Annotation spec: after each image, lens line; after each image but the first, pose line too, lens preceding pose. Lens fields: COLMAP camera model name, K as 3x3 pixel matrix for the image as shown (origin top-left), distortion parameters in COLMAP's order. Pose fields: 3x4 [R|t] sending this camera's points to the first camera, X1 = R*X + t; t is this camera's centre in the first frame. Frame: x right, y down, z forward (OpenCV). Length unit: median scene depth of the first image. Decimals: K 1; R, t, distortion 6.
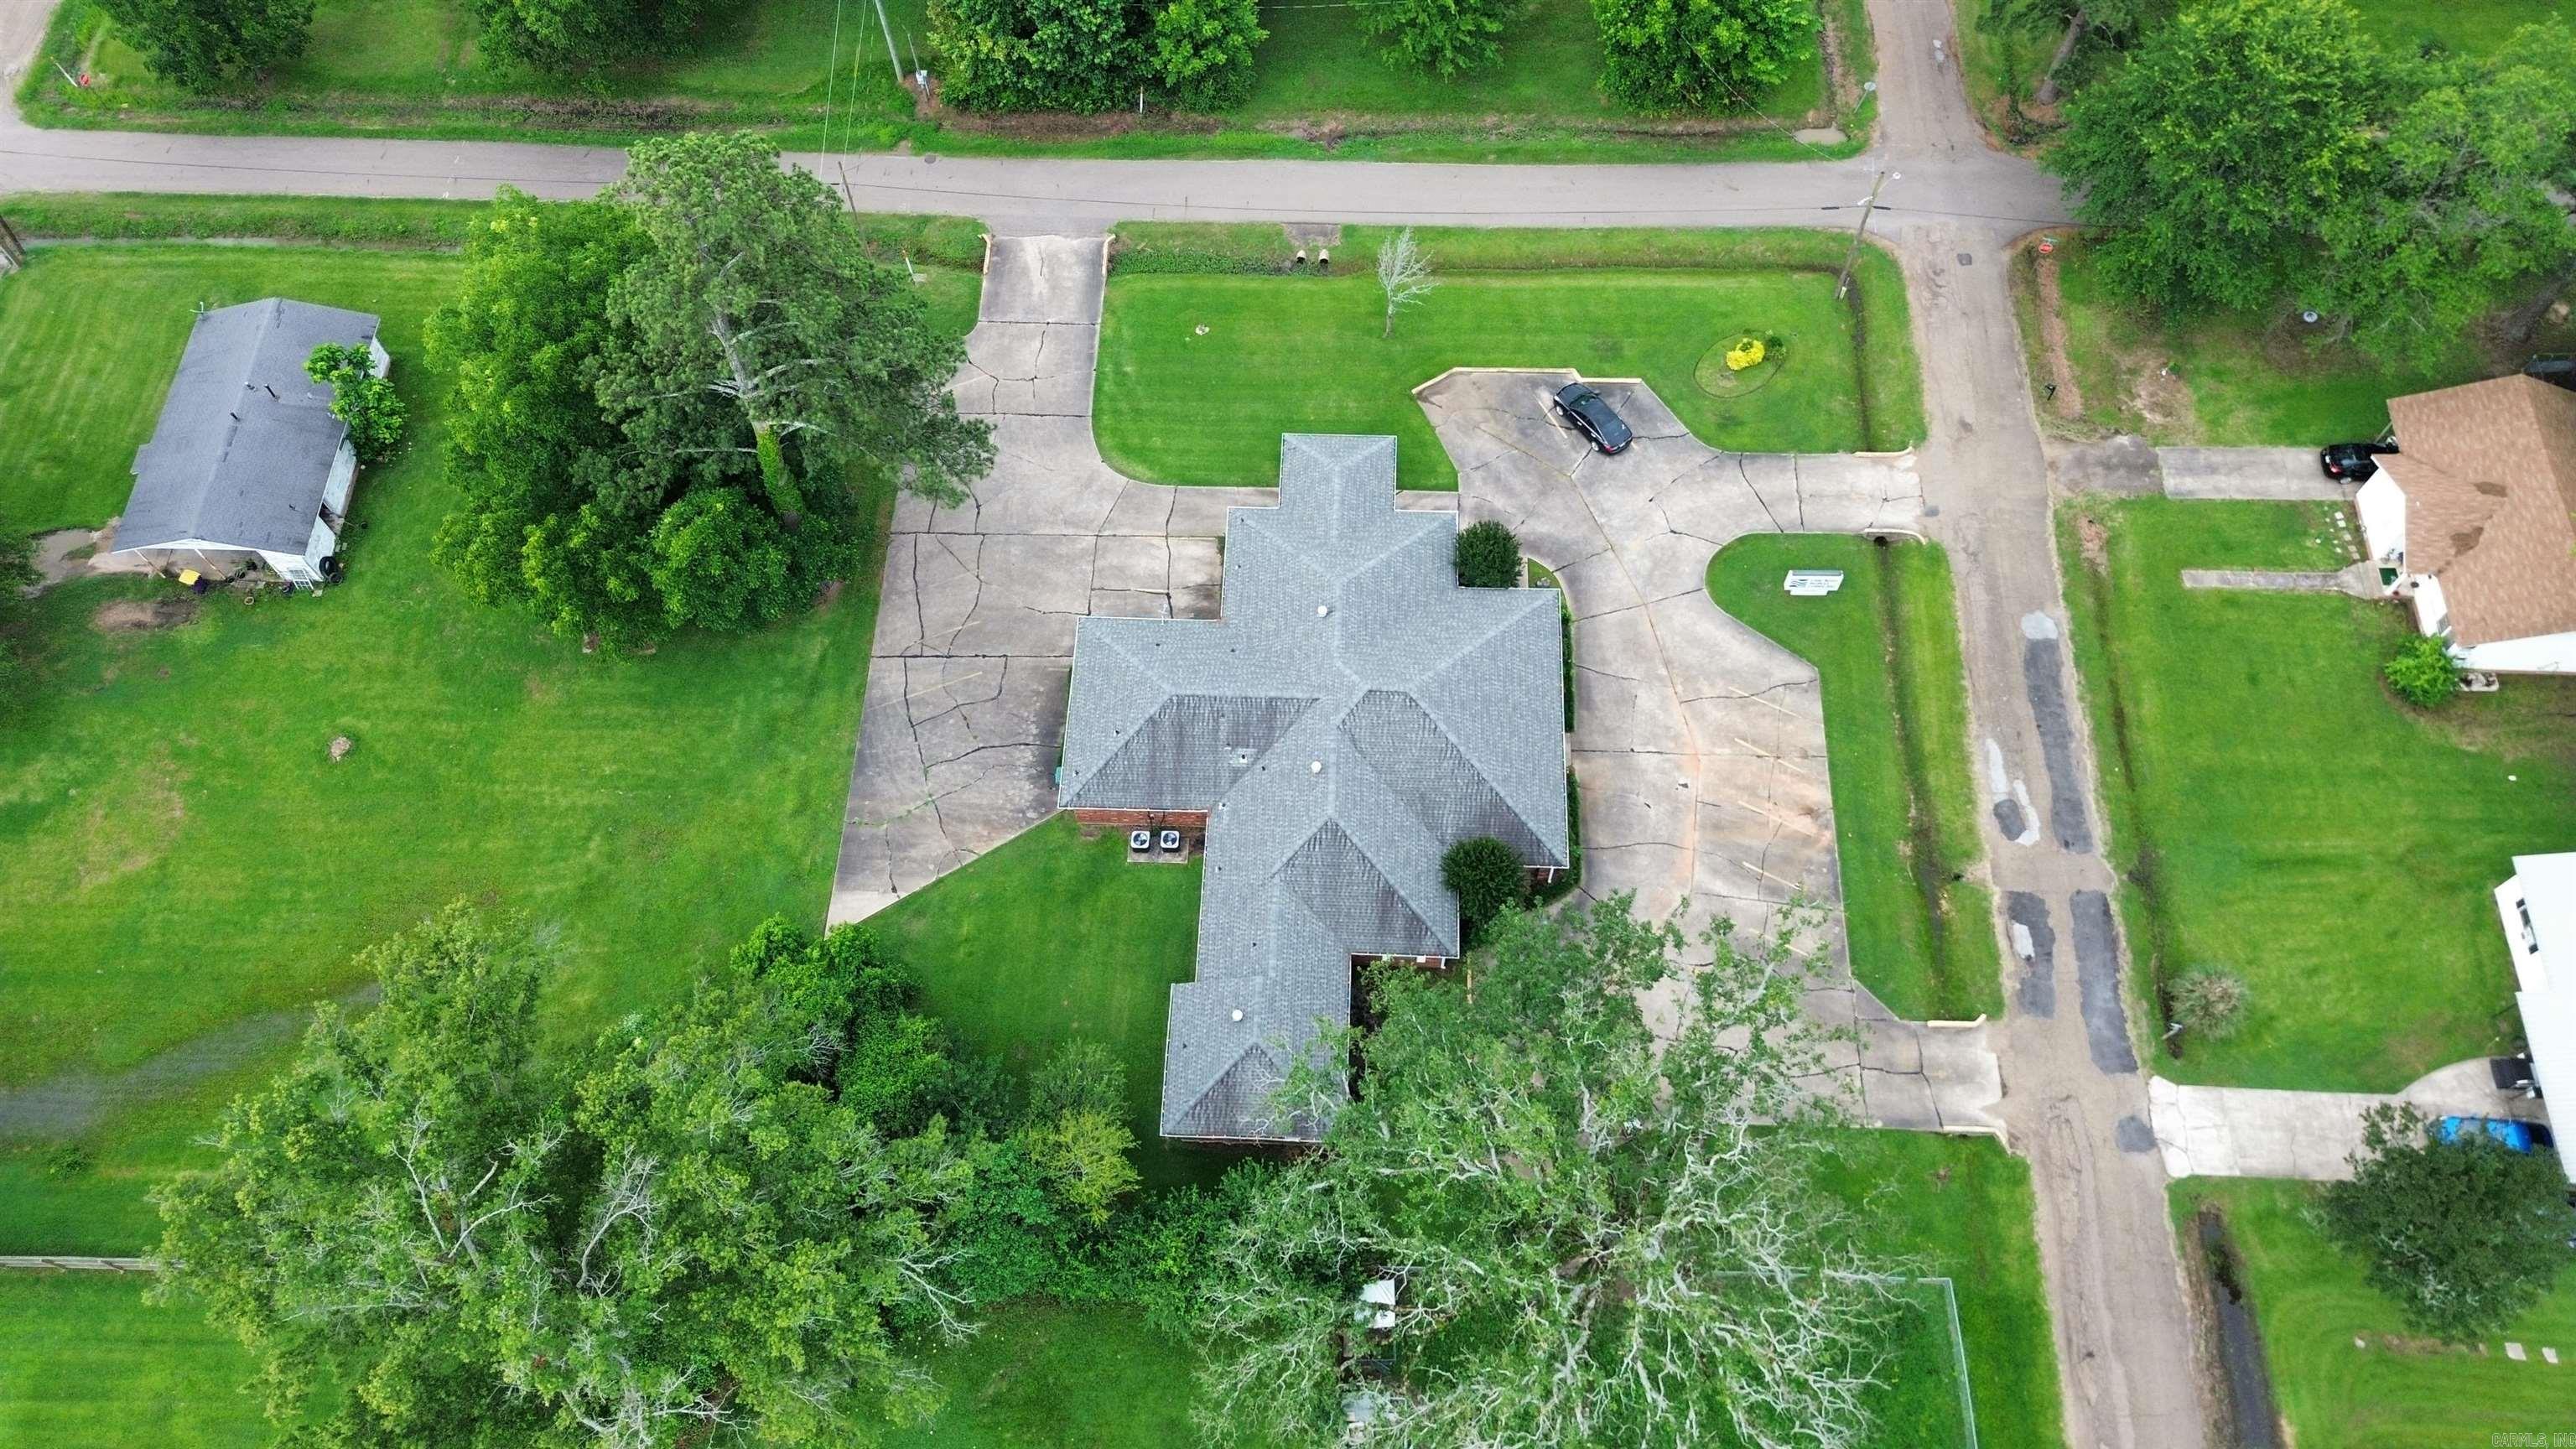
lens RADIAL K [[1824.2, 0, 1288.0], [0, 1824.2, 724.5], [0, 0, 1]] dist [0.072127, -0.065904]
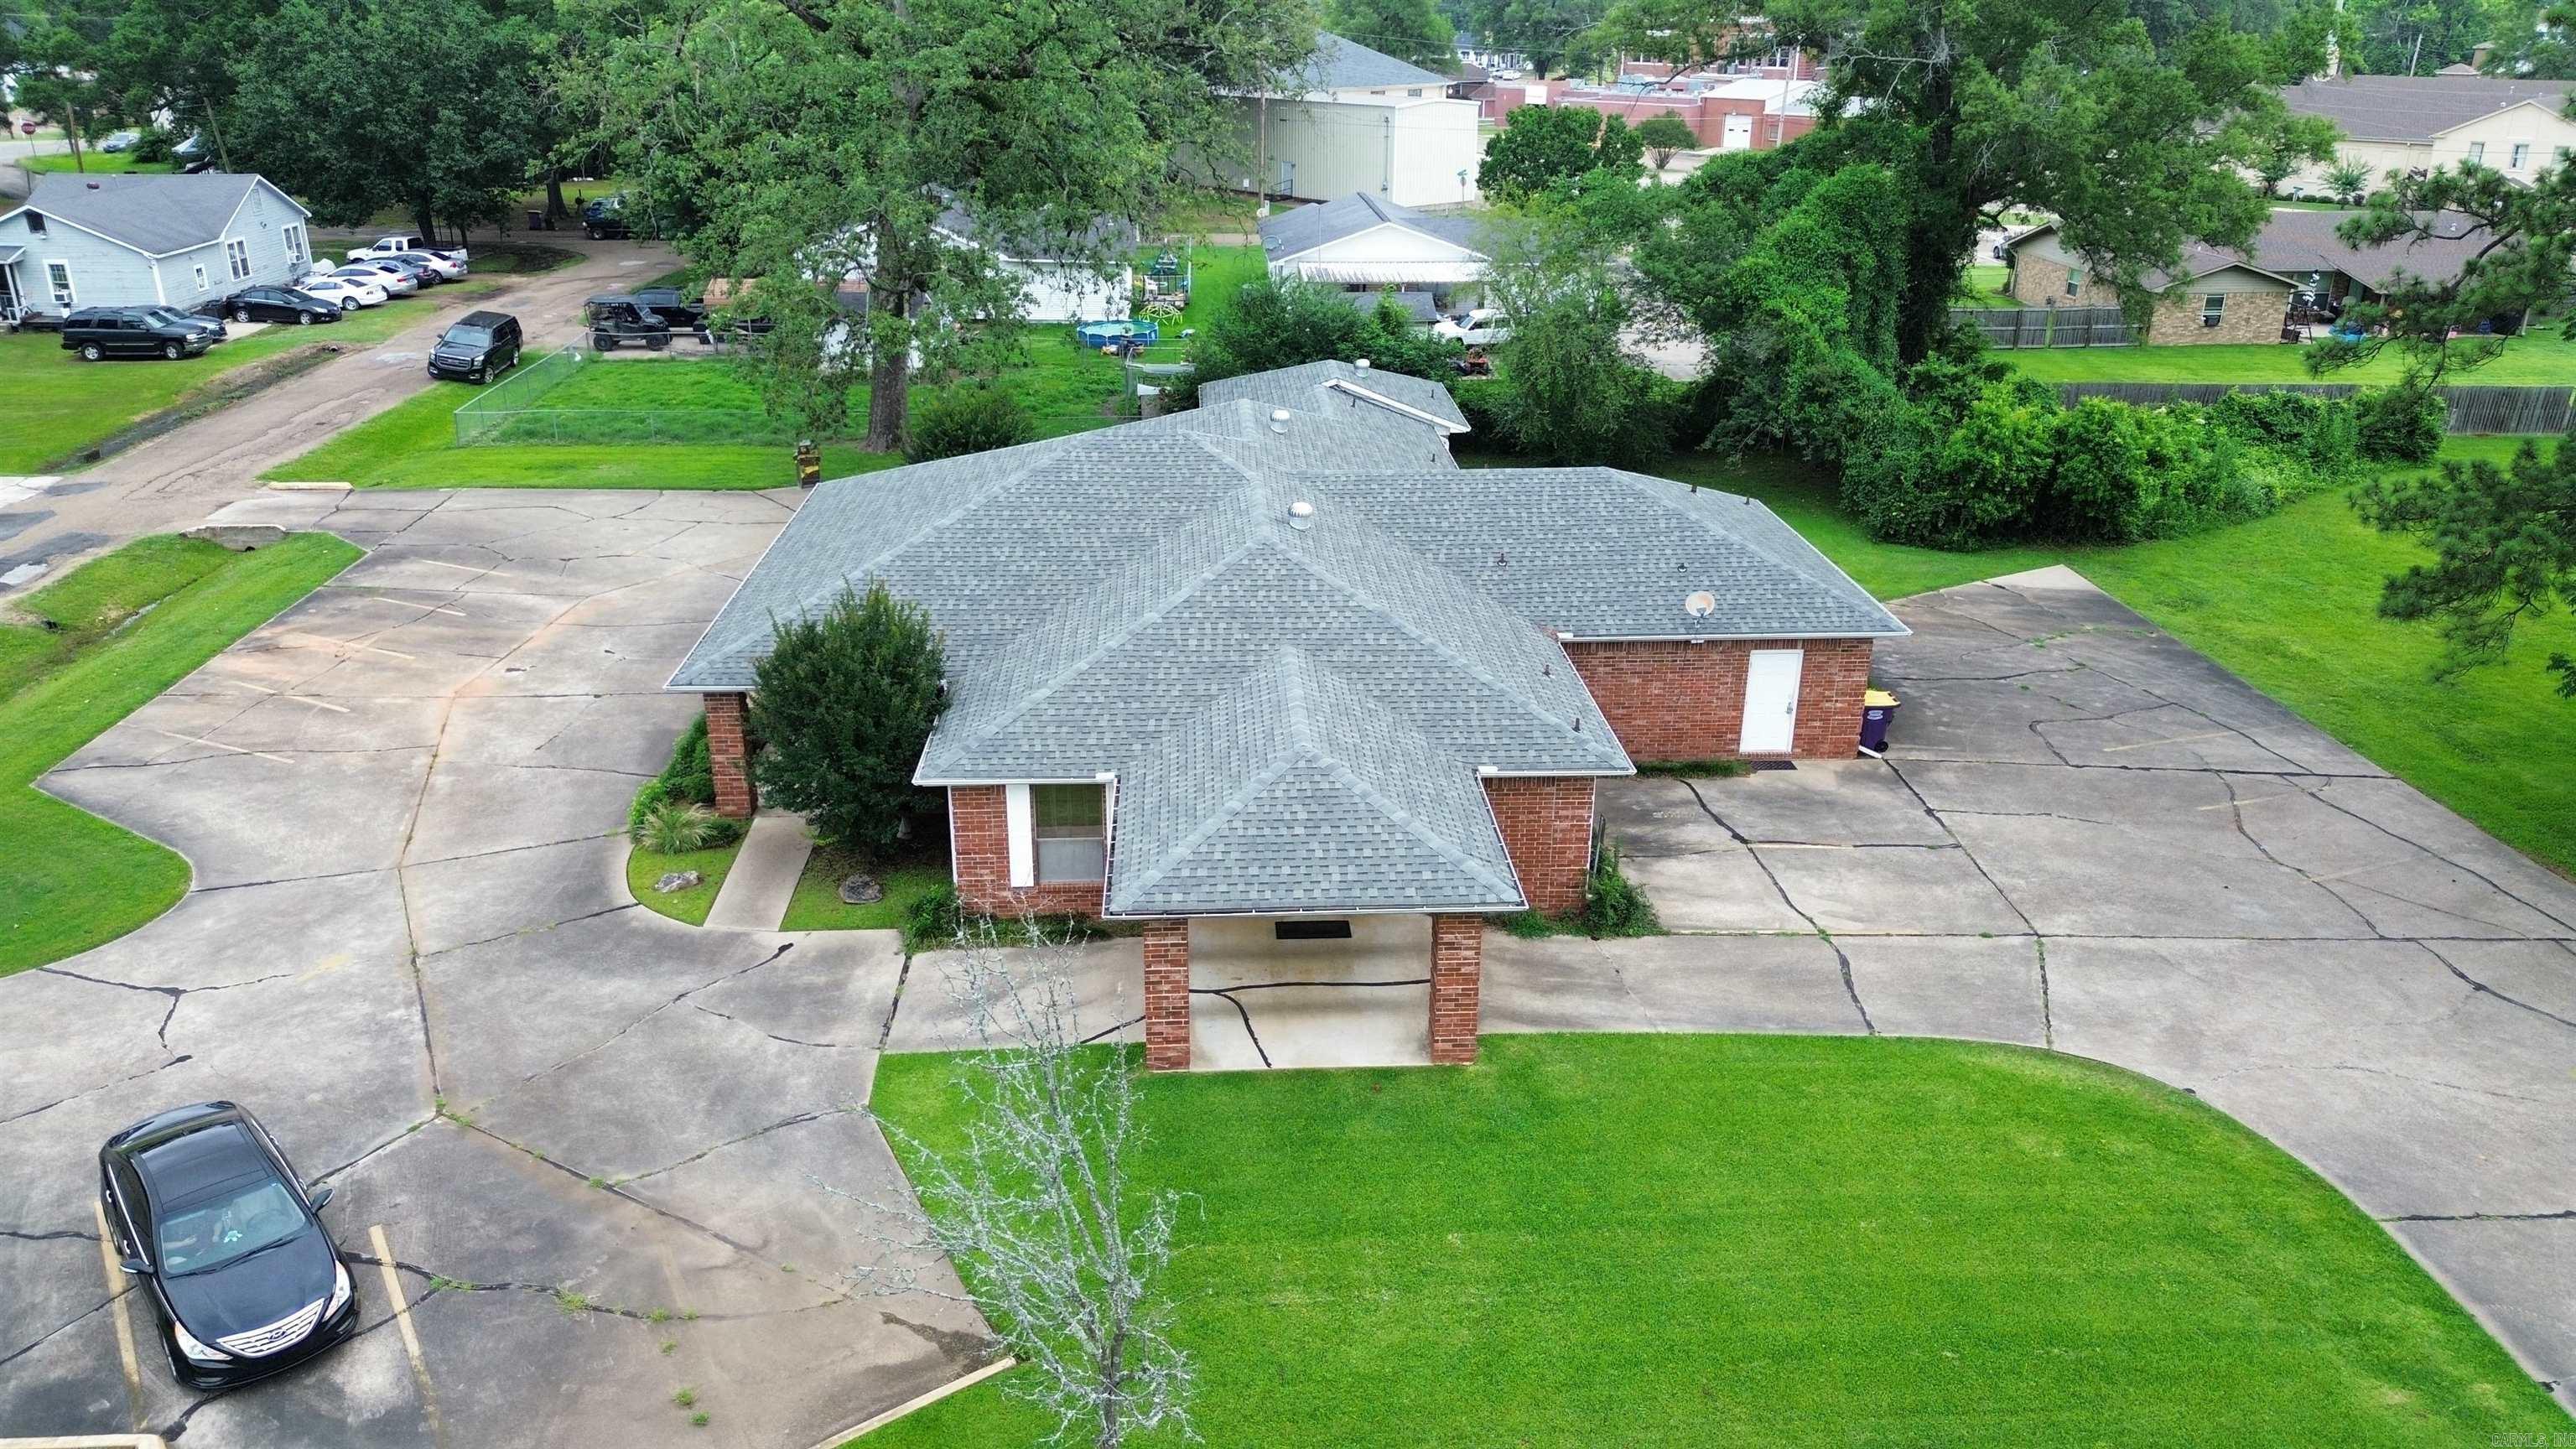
lens RADIAL K [[1824.2, 0, 1288.0], [0, 1824.2, 724.5], [0, 0, 1]] dist [0.072127, -0.065904]
pose [[-0.995523, 0.050818, -0.079701, 0.054788], [-0.074835, 0.091371, 0.993001, -0.449189], [0.057745, 0.994519, -0.087159, 1.052753]]
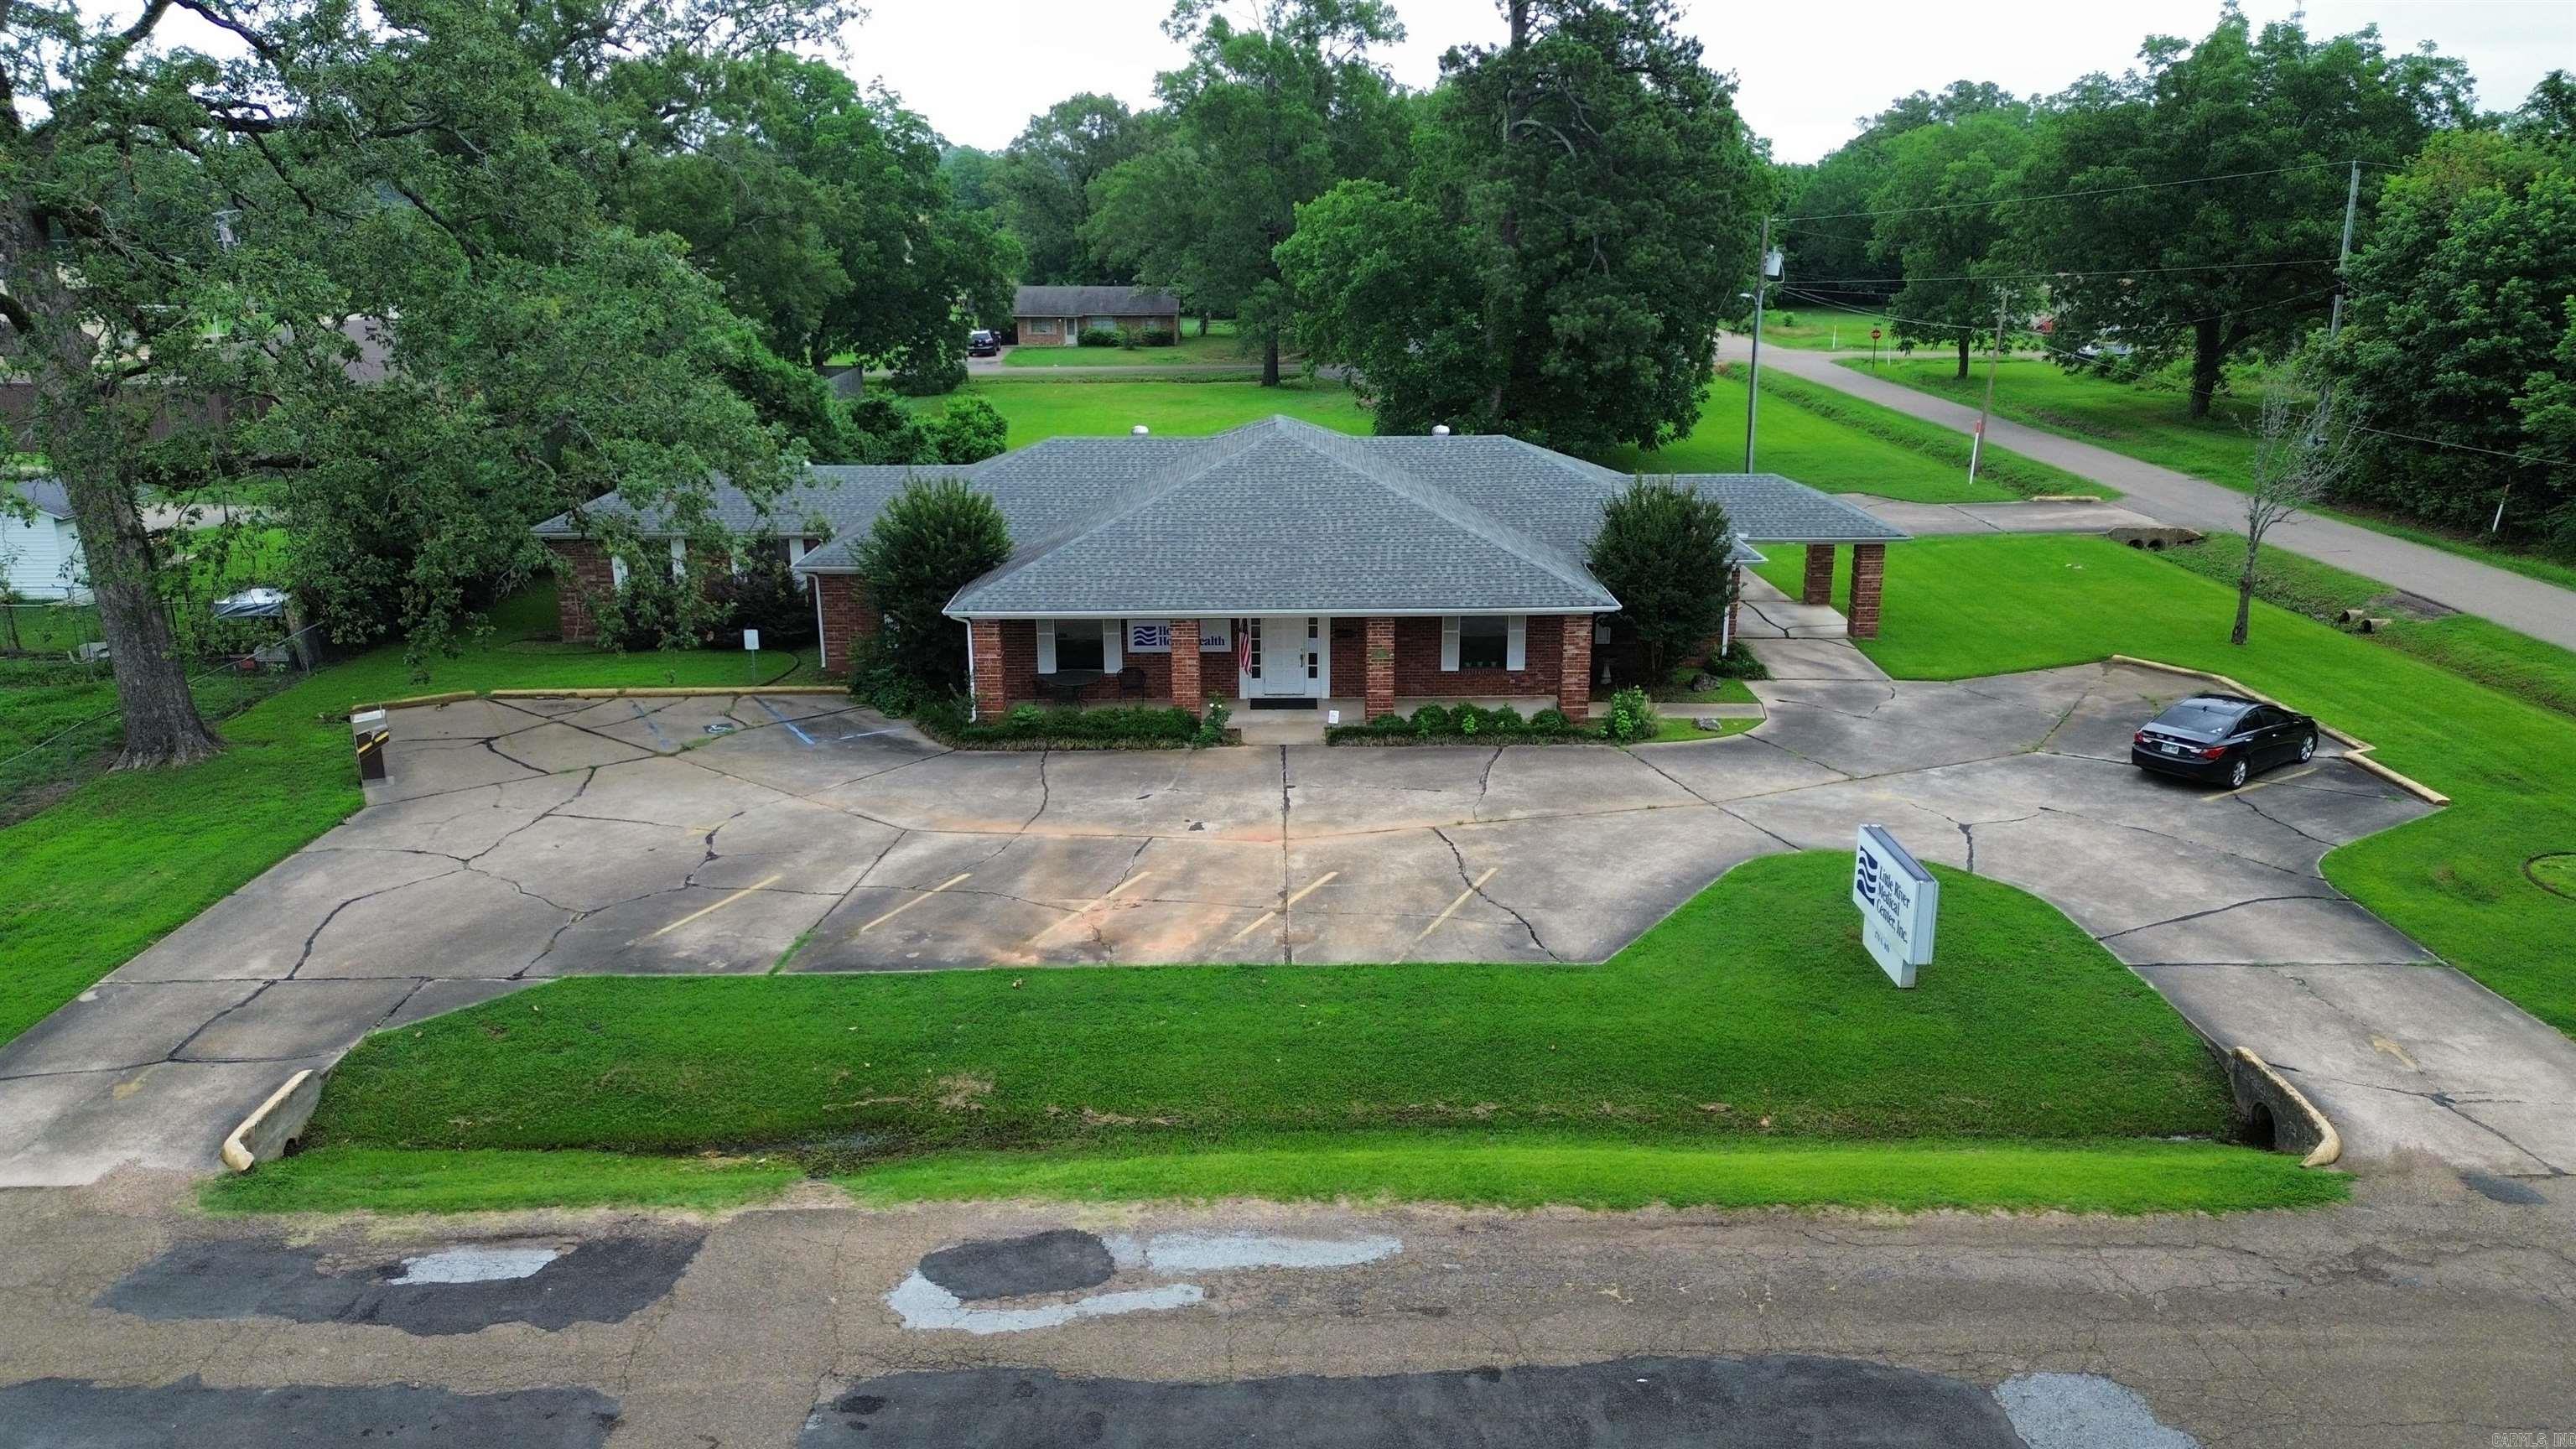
lens RADIAL K [[1816.6, 0, 1288.7], [0, 1816.6, 731.6], [0, 0, 1]] dist [0.076607, -0.074276]
pose [[0.049681, 0.302607, -0.951820, 0.578535], [-0.888093, 0.449415, 0.096525, -0.031303], [0.456971, 0.840509, 0.291071, 0.864908]]
